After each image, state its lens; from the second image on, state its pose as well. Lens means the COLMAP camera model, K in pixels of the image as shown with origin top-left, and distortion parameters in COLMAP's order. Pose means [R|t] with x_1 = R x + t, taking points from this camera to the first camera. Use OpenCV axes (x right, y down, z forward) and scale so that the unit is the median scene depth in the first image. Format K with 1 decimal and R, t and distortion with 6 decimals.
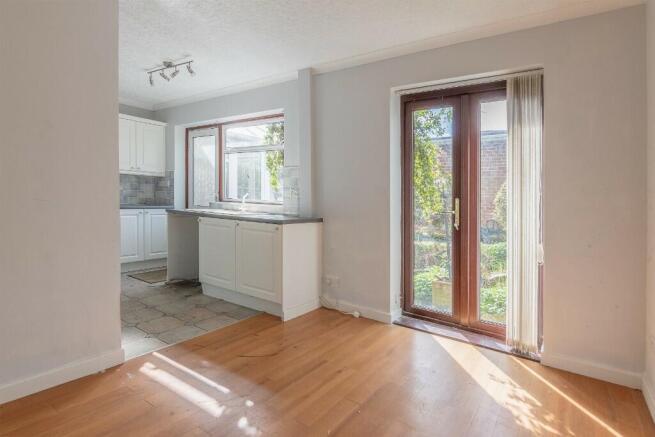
lens RADIAL K [[340.6, 0, 324.2], [0, 340.6, 218.2], [0, 0, 1]] dist [-0.001150, -0.000277]
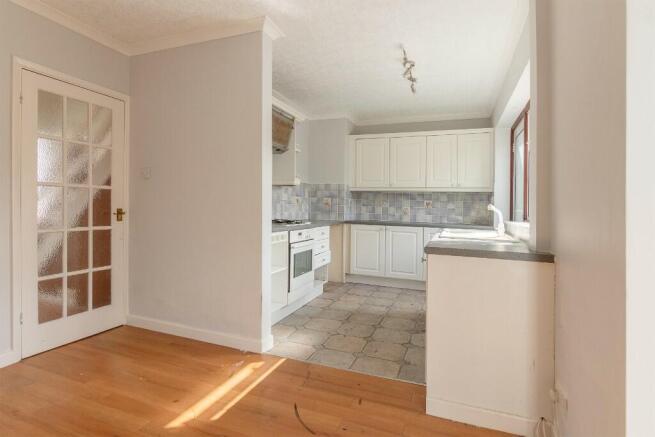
lens RADIAL K [[340.6, 0, 324.2], [0, 340.6, 218.2], [0, 0, 1]] dist [-0.001150, -0.000277]
pose [[0.242217, 0.004443, -0.970212, 0.515275], [-0.066773, 0.997695, -0.012102, -0.032314], [0.967922, 0.067715, 0.241955, 0.784008]]
